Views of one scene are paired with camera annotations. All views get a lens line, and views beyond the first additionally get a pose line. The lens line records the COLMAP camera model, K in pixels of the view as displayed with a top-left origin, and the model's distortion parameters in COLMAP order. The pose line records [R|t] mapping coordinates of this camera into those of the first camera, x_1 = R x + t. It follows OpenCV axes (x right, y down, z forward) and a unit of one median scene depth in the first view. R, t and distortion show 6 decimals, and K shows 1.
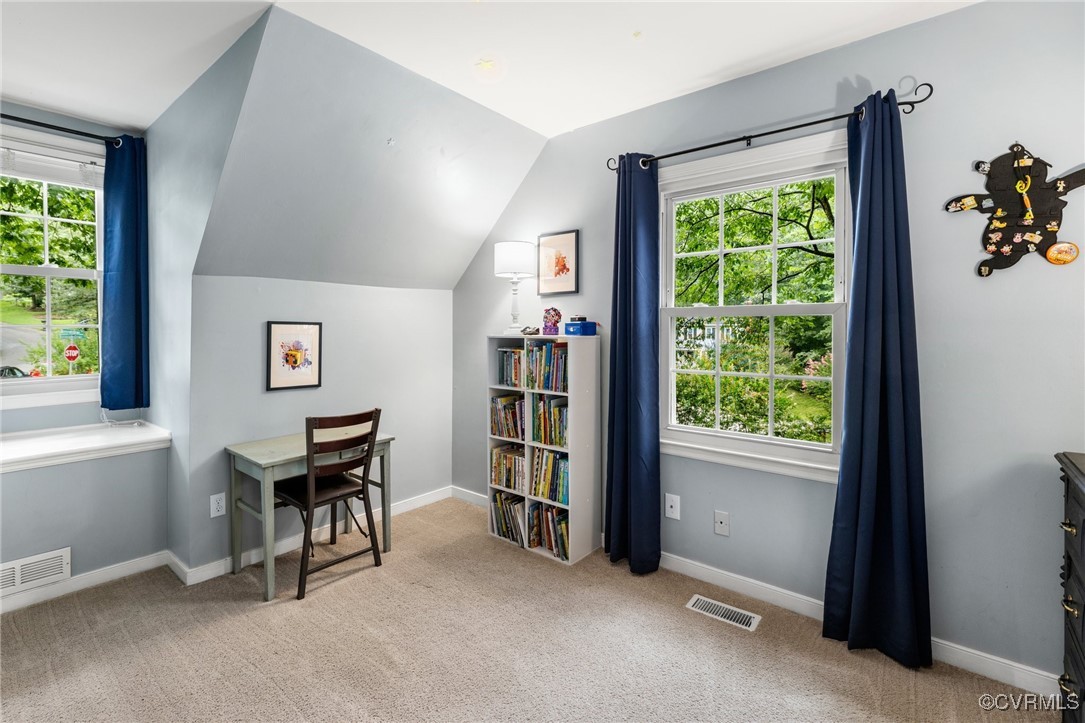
lens RADIAL K [[479.9, 0, 542.5], [0, 479.9, 338.2], [0, 0, 1]] dist [-0.002199, -0.000392]
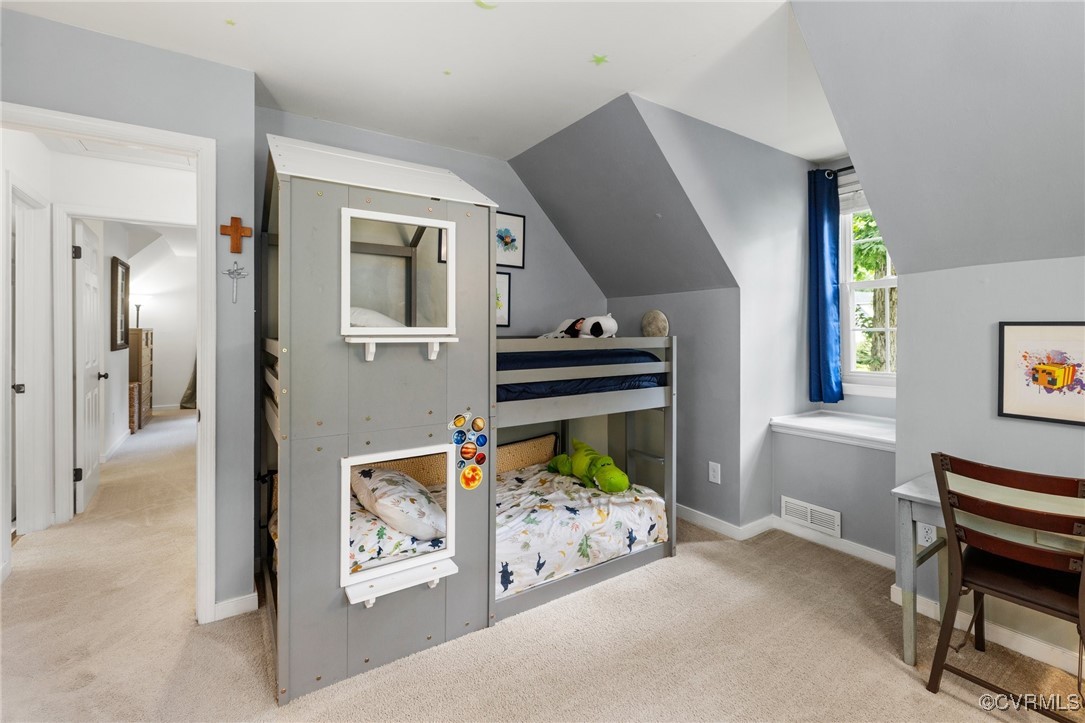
lens RADIAL K [[479.9, 0, 542.5], [0, 479.9, 338.2], [0, 0, 1]] dist [-0.002199, -0.000392]
pose [[-0.286439, 0.010873, -0.958037, 0.332154], [-0.025350, 0.999500, 0.018923, -0.006033], [0.957763, 0.029706, -0.286020, 0.537731]]
